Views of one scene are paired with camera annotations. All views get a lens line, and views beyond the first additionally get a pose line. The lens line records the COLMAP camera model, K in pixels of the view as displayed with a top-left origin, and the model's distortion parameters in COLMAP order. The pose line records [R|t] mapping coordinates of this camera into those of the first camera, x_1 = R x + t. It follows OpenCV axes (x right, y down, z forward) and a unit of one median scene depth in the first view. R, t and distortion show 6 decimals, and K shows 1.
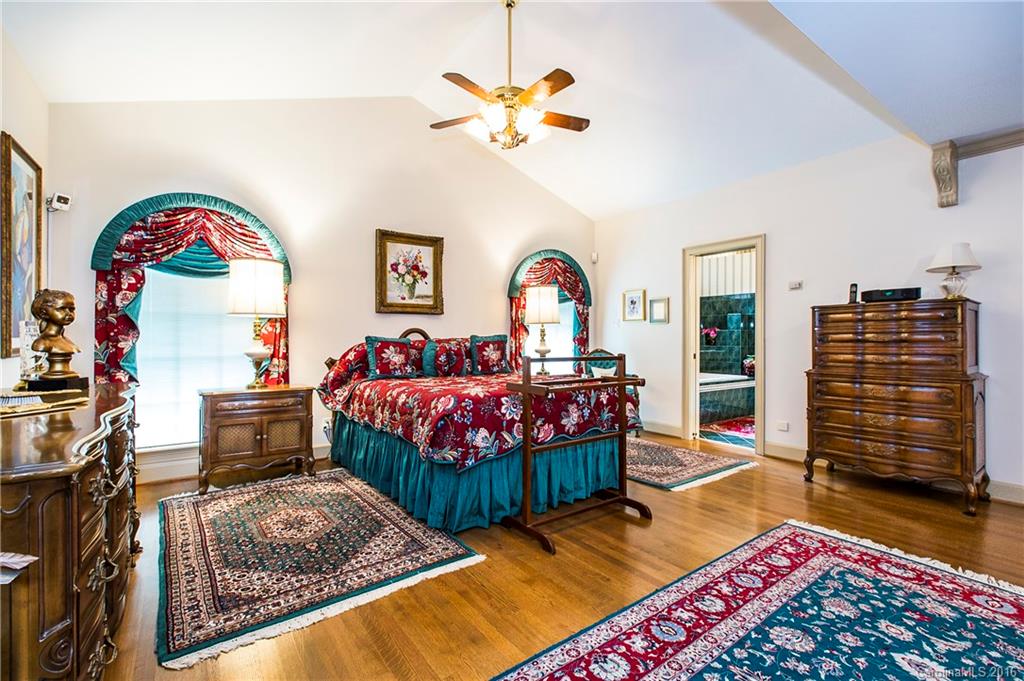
lens RADIAL K [[465.5, 0, 514.2], [0, 465.5, 338.6], [0, 0, 1]] dist [-0.001164, -0.000221]
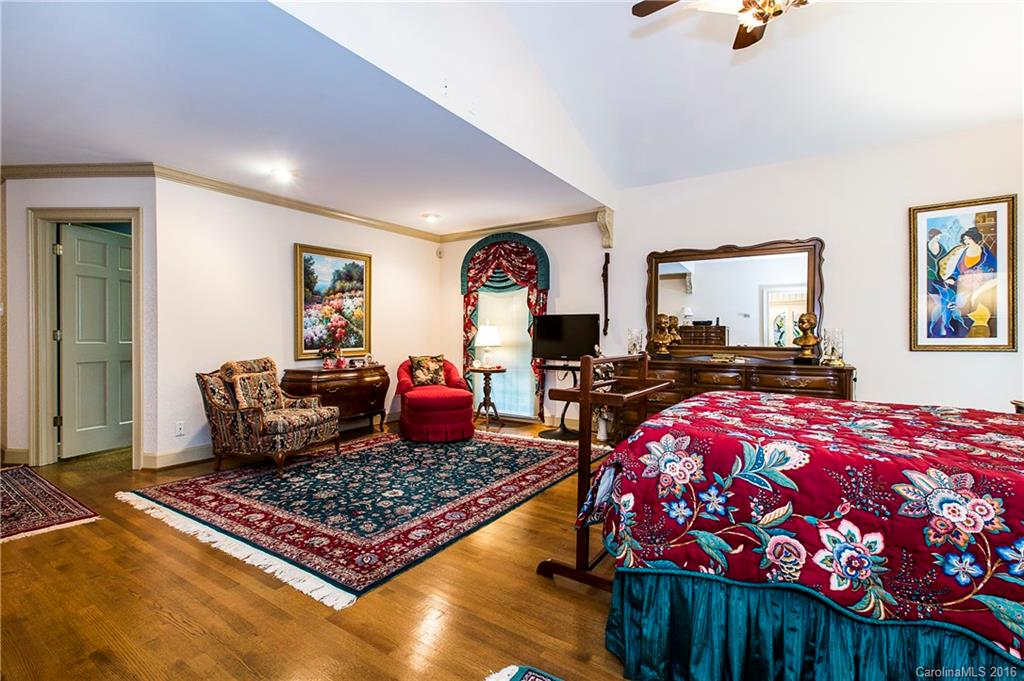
lens RADIAL K [[465.5, 0, 509.1], [0, 465.5, 338.9], [0, 0, 1]] dist [-0.001164, -0.000221]
pose [[-0.942327, -0.007048, -0.334618, 0.884252], [-0.008523, 0.999959, 0.002938, 0.011668], [0.334584, 0.005621, -0.942349, 2.524209]]
